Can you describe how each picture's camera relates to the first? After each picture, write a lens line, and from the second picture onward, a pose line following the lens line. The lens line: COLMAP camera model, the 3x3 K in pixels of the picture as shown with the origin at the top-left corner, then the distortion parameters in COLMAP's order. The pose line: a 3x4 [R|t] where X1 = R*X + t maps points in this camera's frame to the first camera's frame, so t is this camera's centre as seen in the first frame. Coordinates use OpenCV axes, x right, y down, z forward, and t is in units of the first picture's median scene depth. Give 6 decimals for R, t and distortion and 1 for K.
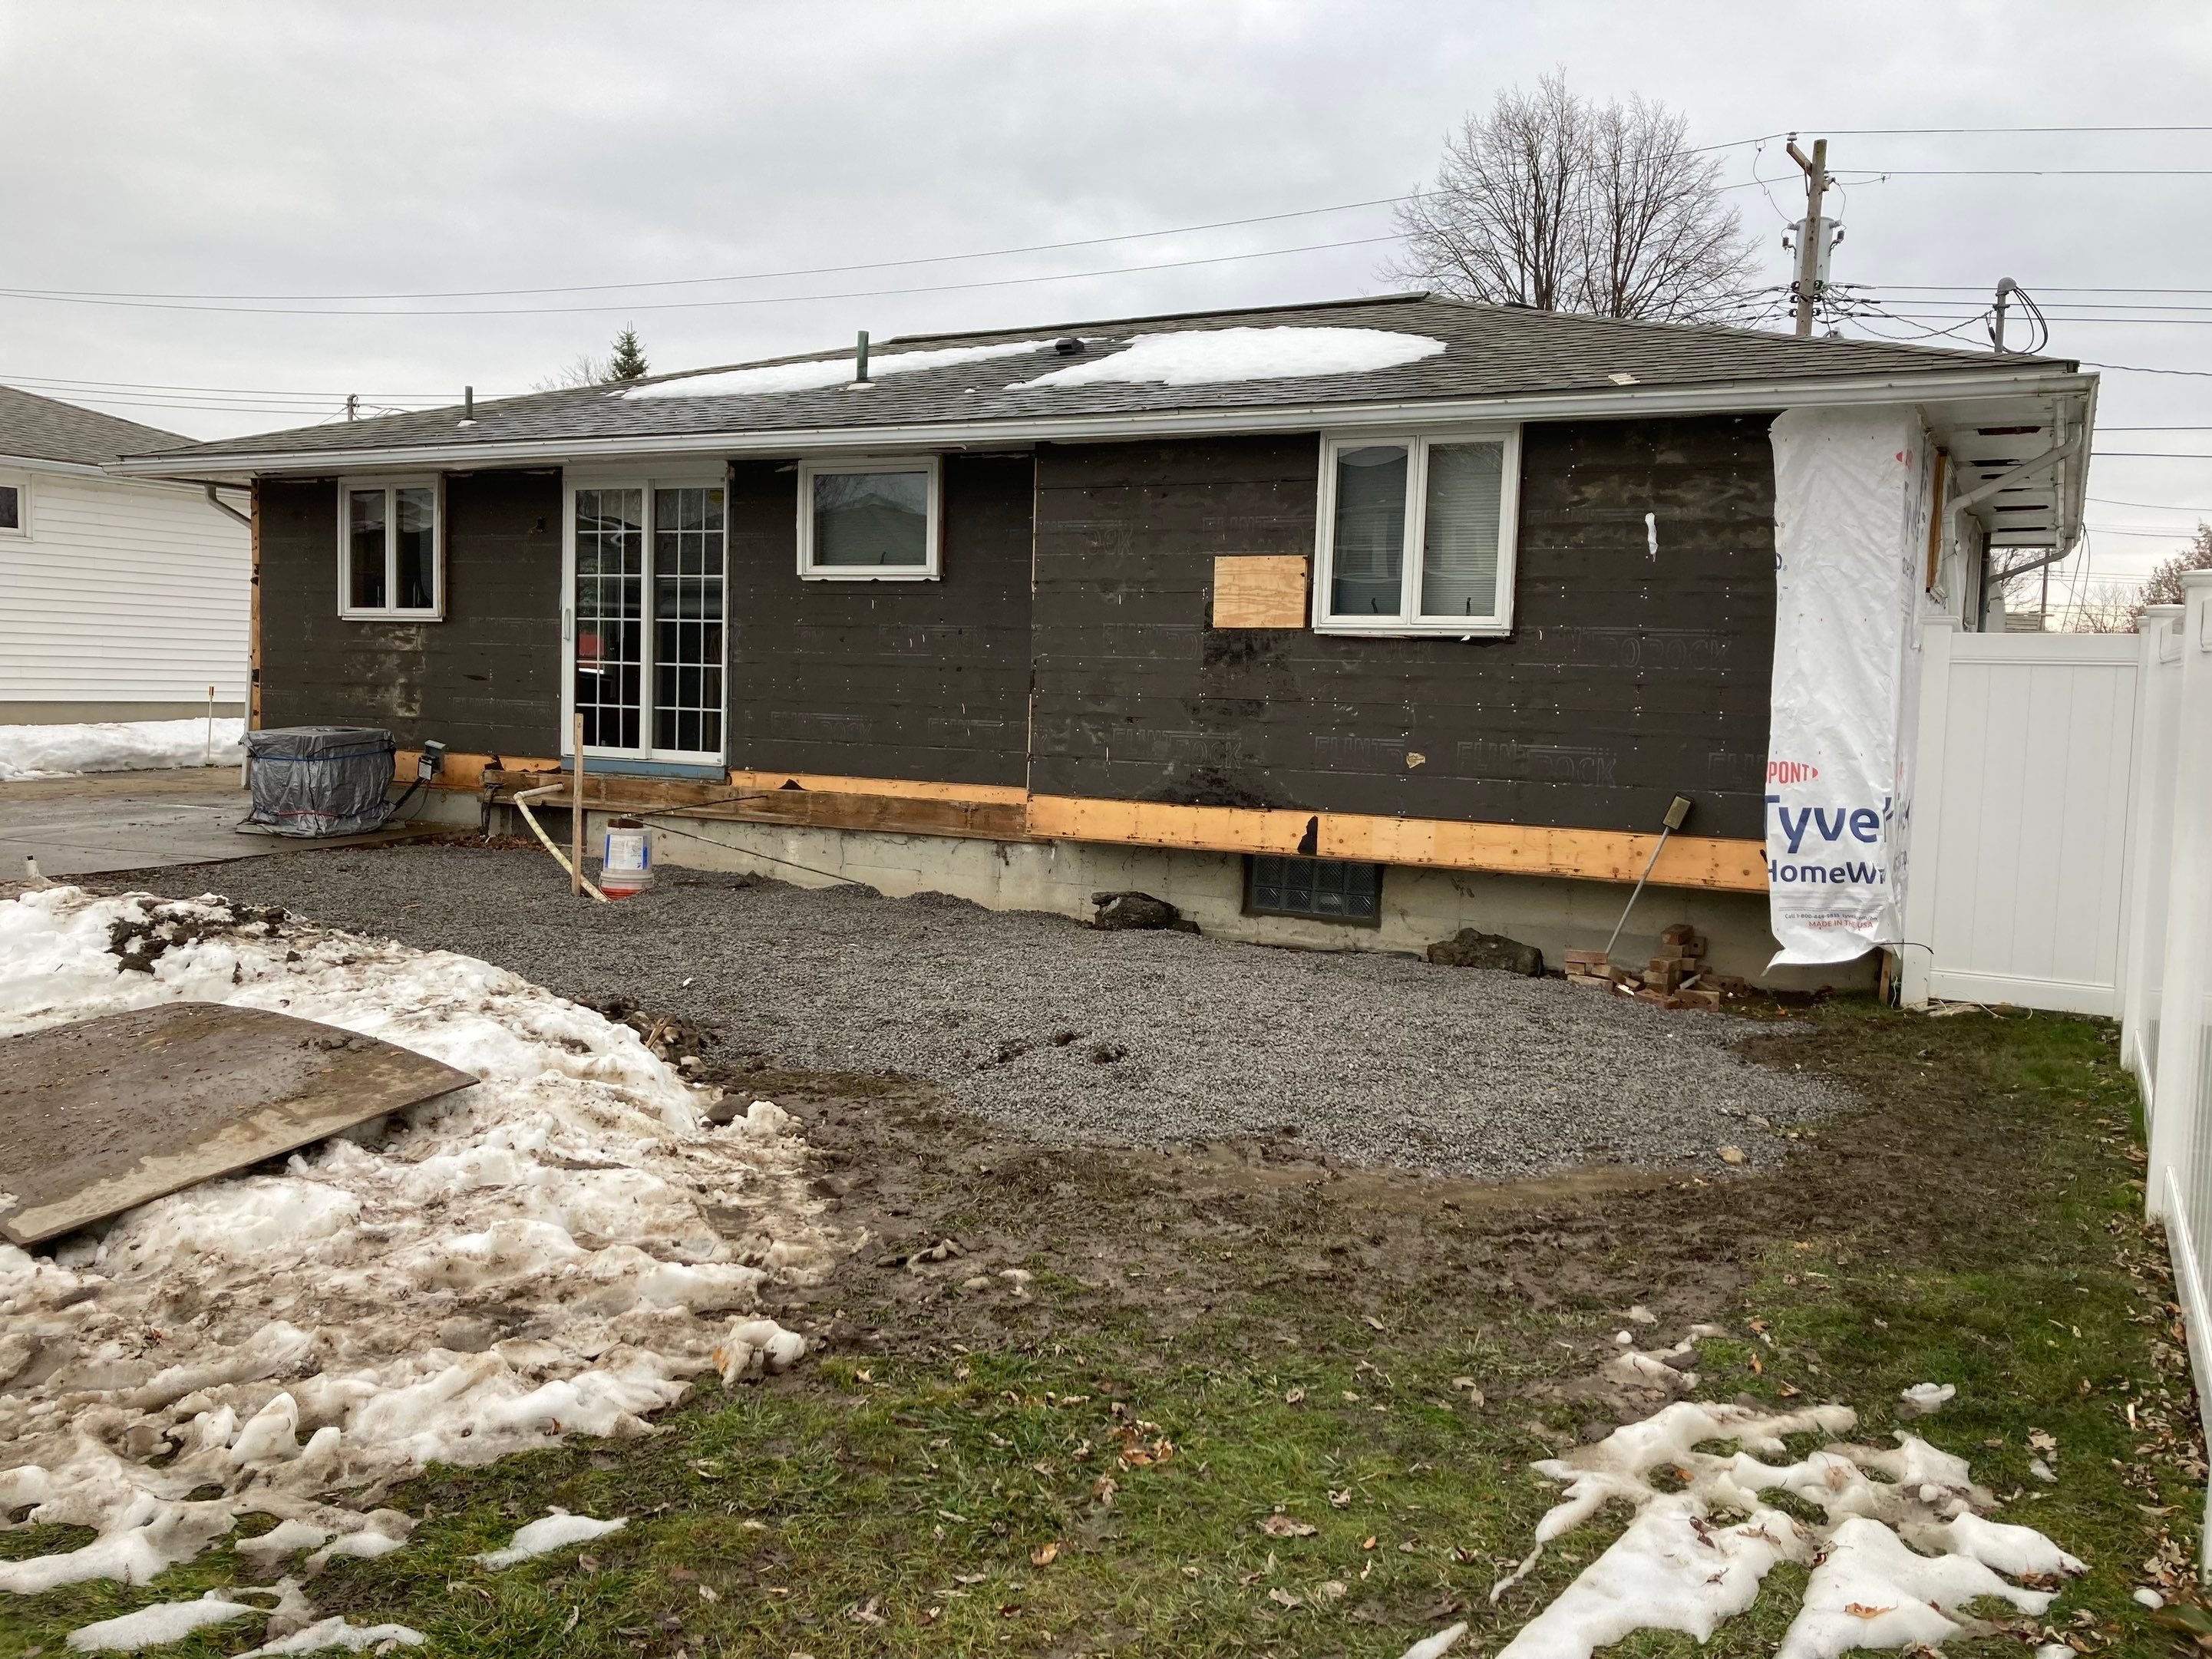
lens RADIAL K [[1685.8, 0, 1103.5], [0, 1685.8, 817.8], [0, 0, 1]] dist [0.054248, -0.060169]
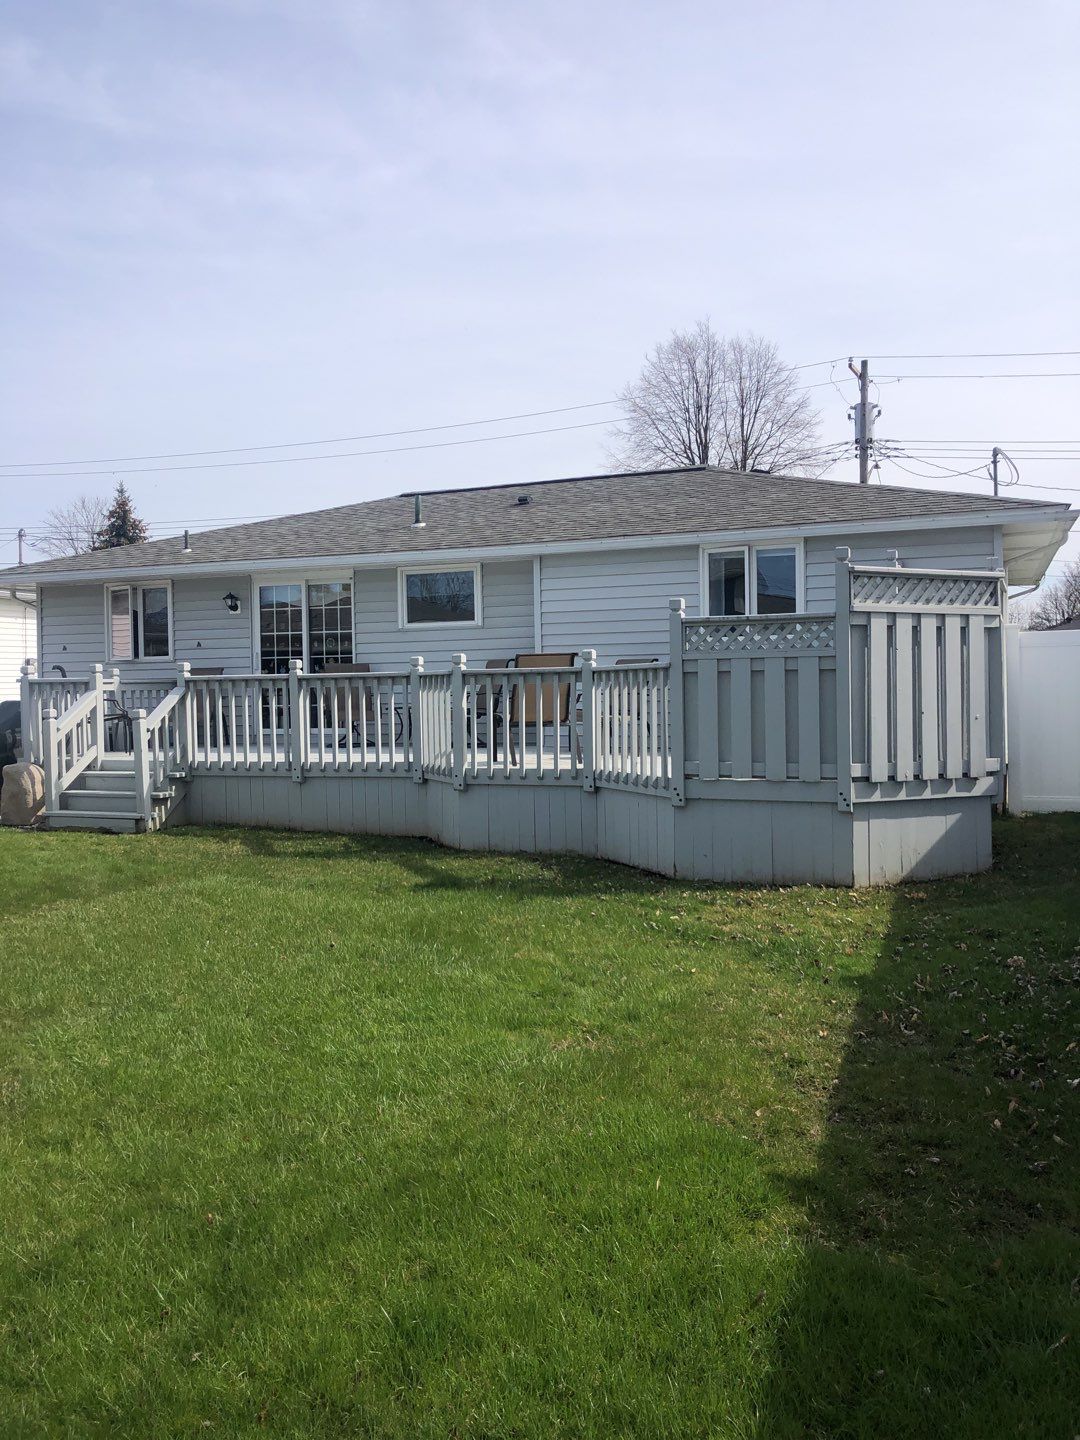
lens RADIAL K [[1097.6, 0, 540.0], [0, 1097.6, 720.0], [0, 0, 1]] dist [0.054248, -0.060169]
pose [[0.990652, -0.056881, 0.123988, -0.078925], [0.062876, 0.997007, -0.044983, 0.008451], [-0.121058, 0.052358, 0.991264, -0.084569]]
